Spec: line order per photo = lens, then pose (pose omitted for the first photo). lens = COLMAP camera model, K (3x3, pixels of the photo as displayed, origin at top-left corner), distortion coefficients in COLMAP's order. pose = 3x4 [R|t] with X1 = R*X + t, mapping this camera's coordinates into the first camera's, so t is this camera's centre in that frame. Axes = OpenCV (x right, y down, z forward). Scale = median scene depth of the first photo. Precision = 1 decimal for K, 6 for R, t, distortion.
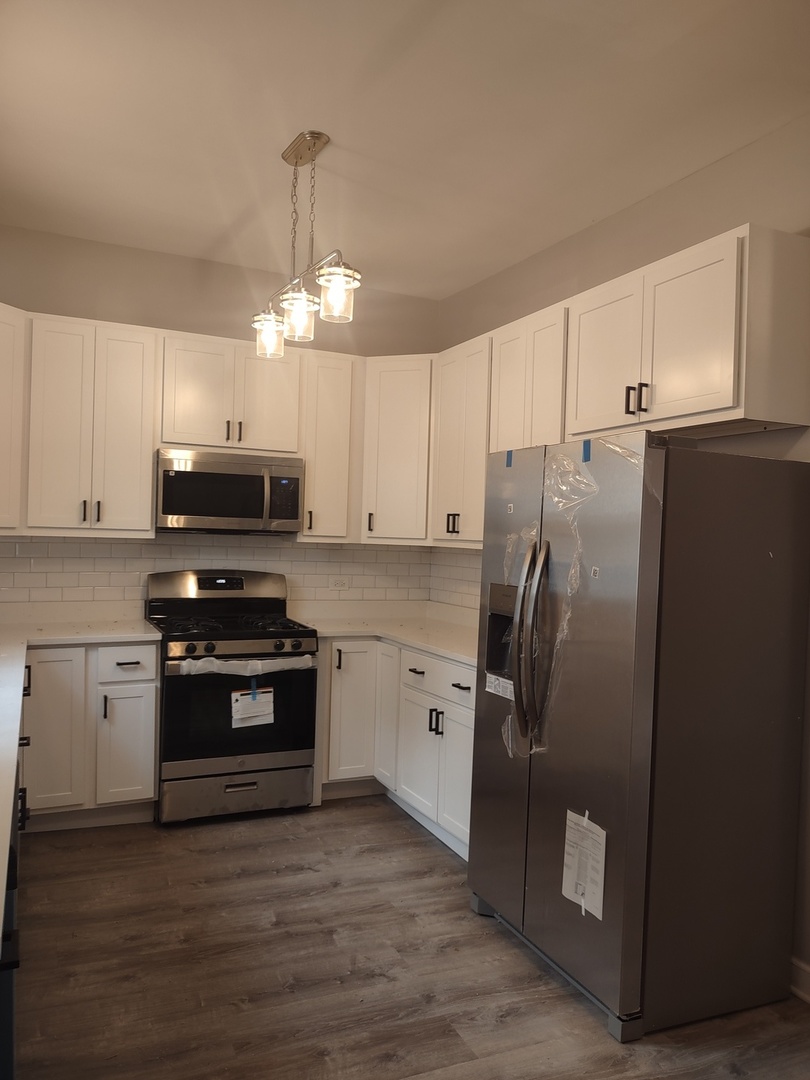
lens RADIAL K [[819.3, 0, 407.9], [0, 819.3, 529.0], [0, 0, 1]] dist [0.063528, -0.071068]
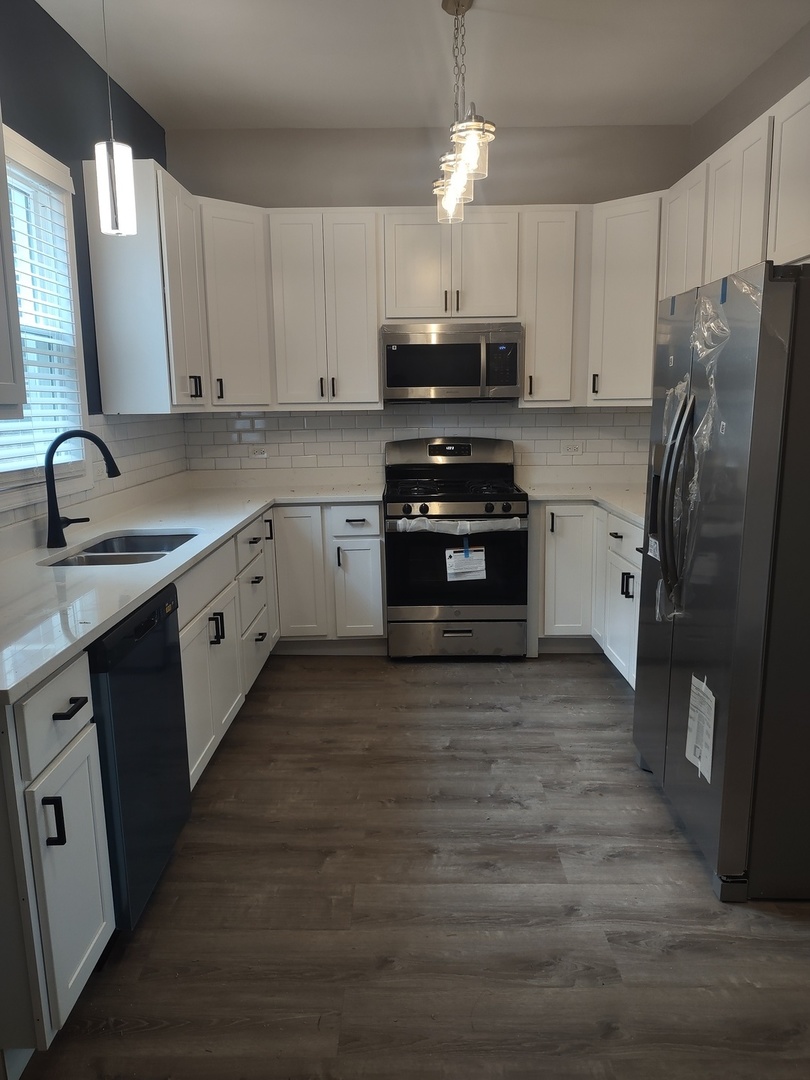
lens RADIAL K [[819.3, 0, 418.3], [0, 819.3, 527.4], [0, 0, 1]] dist [0.063528, -0.071068]
pose [[0.908753, 0.022306, -0.416737, 0.227658], [0.043314, 0.988137, 0.147342, 0.008828], [0.415080, -0.151949, 0.897006, 0.016632]]
